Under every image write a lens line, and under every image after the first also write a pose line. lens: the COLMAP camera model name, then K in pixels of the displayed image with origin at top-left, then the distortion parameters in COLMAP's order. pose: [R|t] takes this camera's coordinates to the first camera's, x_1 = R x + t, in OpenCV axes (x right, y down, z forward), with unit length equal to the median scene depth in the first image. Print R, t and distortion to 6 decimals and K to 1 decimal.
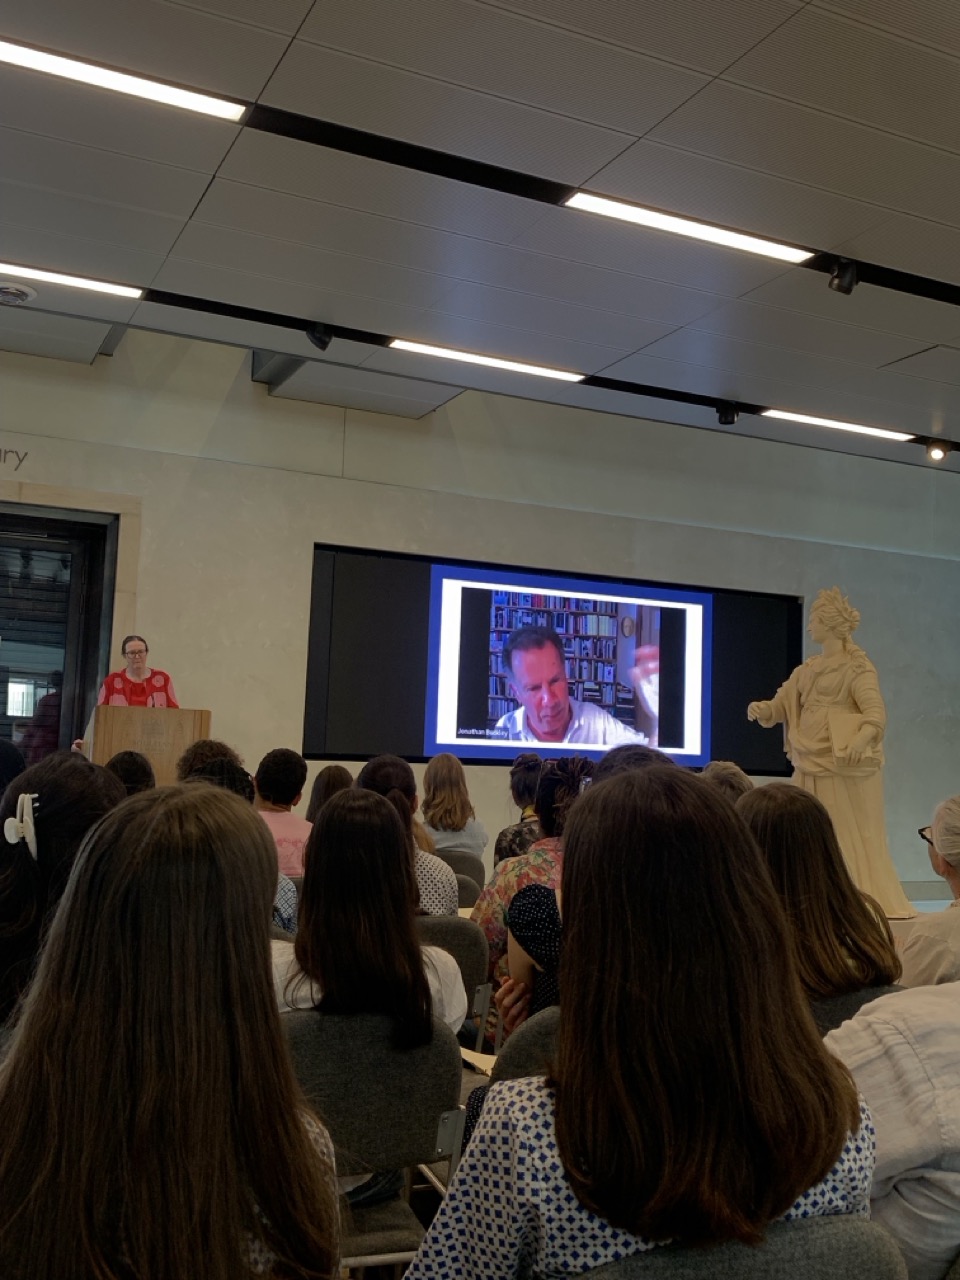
lens RADIAL K [[1264.7, 0, 480.0], [0, 1264.7, 640.0], [0, 0, 1]] dist [0.001546, -0.017790]
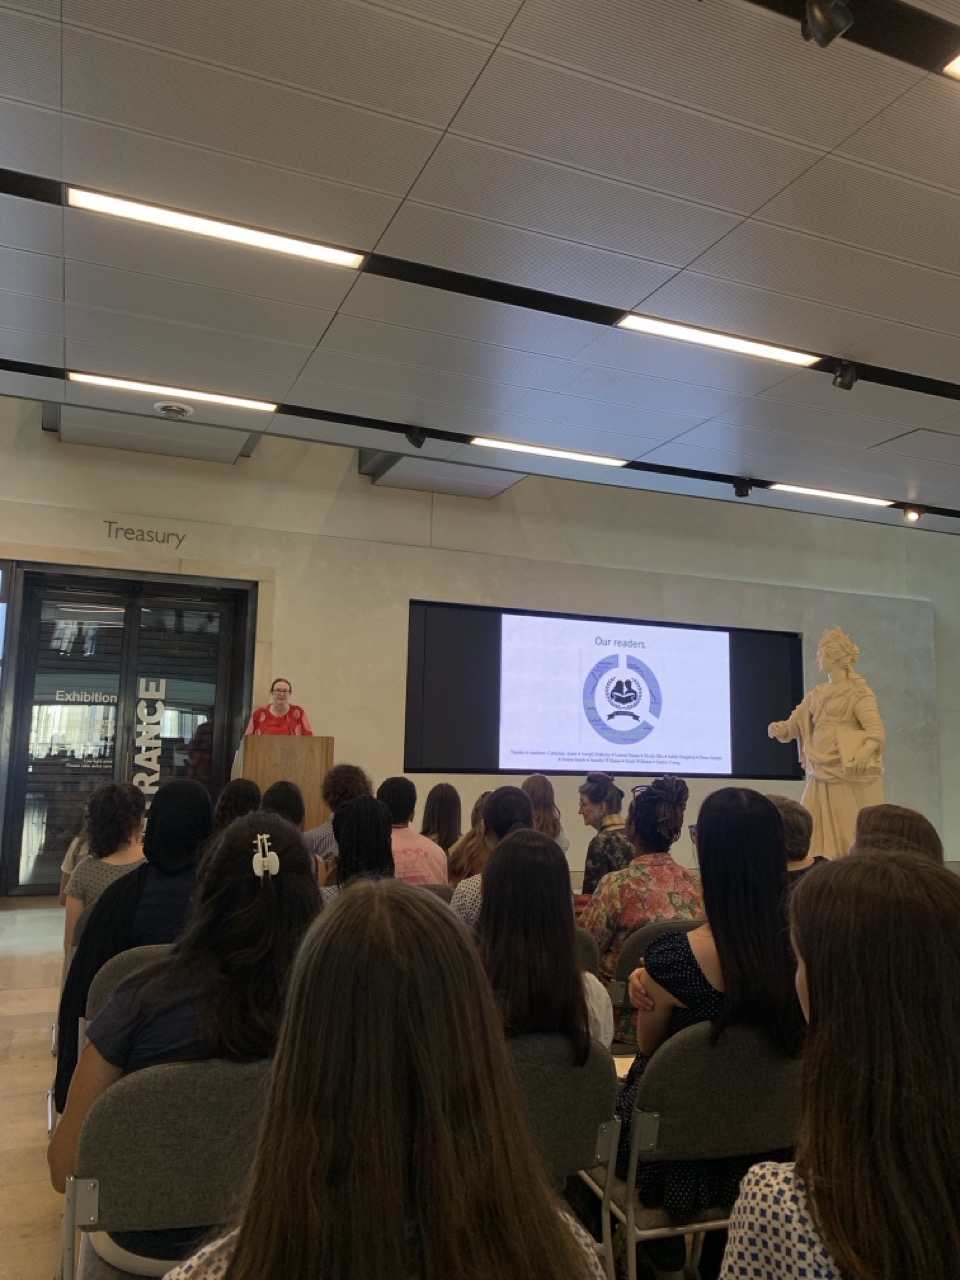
lens RADIAL K [[992.4, 0, 480.0], [0, 992.4, 640.0], [0, 0, 1]] dist [0.006895, -0.011904]
pose [[0.998704, -0.021627, -0.046069, -0.021416], [0.020258, 0.999345, -0.029978, -0.007711], [0.046687, 0.029006, 0.998488, 0.024706]]
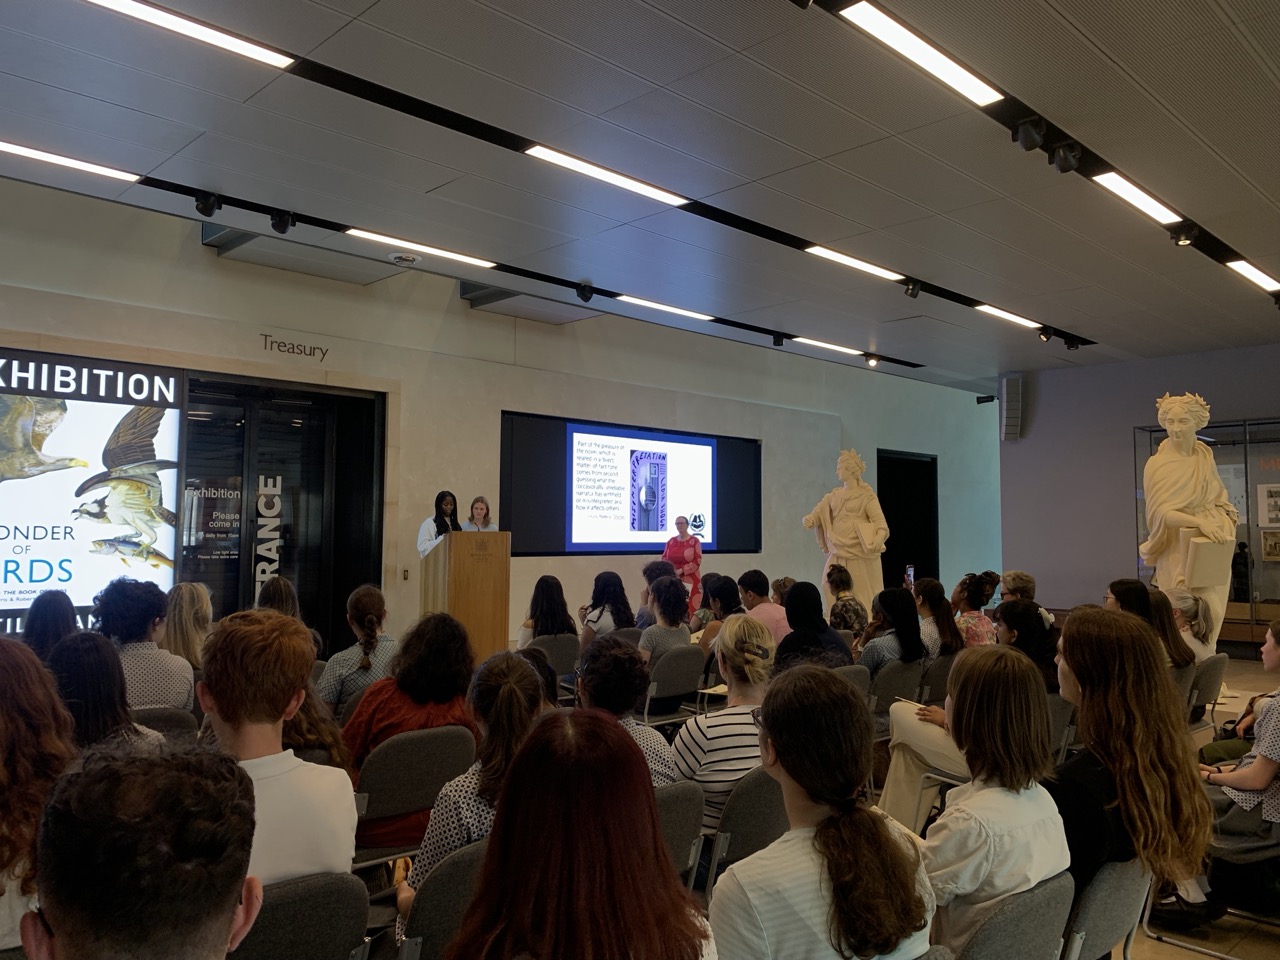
lens RADIAL K [[992.6, 0, 640.0], [0, 992.6, 480.0], [0, 0, 1]] dist [-0.009431, 0.013647]
pose [[0.944383, -0.011899, 0.328634, -0.444668], [-0.004142, 0.998835, 0.048069, -0.064263], [-0.328823, -0.046756, 0.943233, -0.184358]]
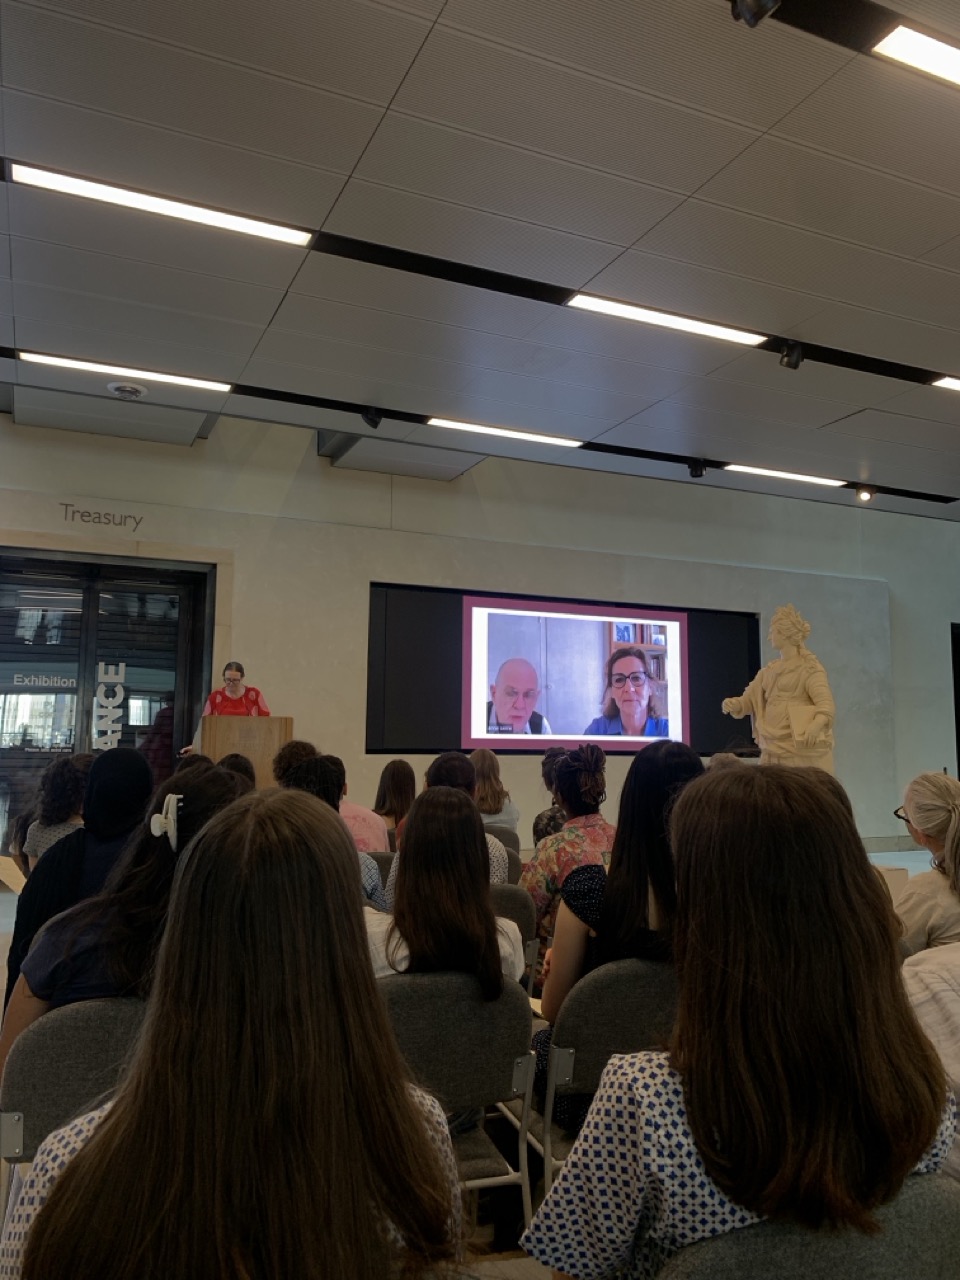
lens RADIAL K [[992.4, 0, 480.0], [0, 992.4, 640.0], [0, 0, 1]] dist [0.006895, -0.011904]
pose [[0.999446, -0.029019, -0.016282, -0.009318], [0.028769, 0.999467, -0.015406, -0.000556], [0.016721, 0.014929, 0.999749, 0.017069]]
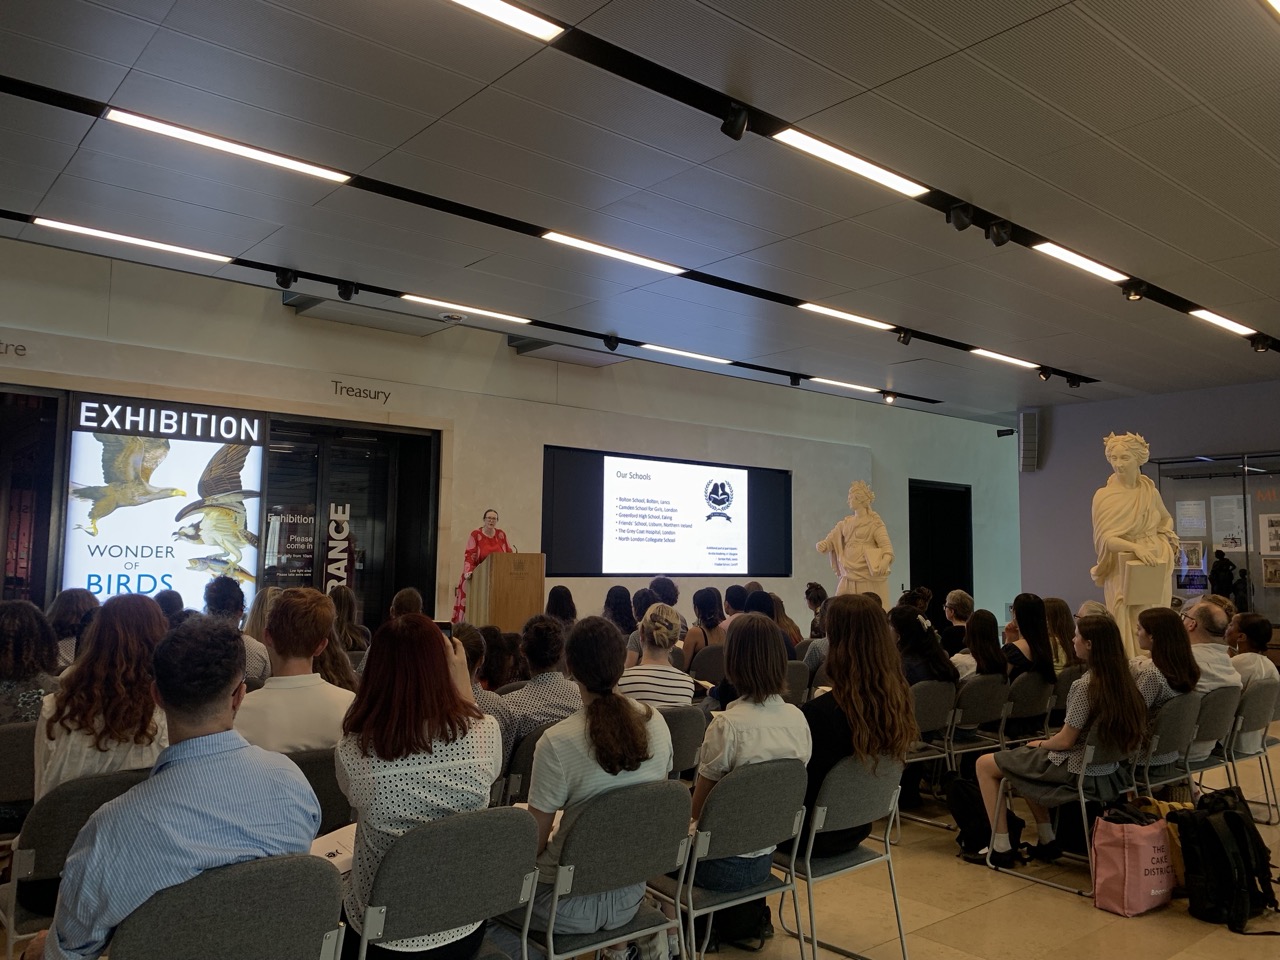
lens RADIAL K [[992.4, 0, 640.0], [0, 992.4, 480.0], [0, 0, 1]] dist [0.006895, -0.011904]
pose [[0.966092, -0.002151, 0.258190, -0.424764], [-0.003240, 0.999786, 0.020450, -0.072301], [-0.258178, -0.020593, 0.965878, -0.342283]]
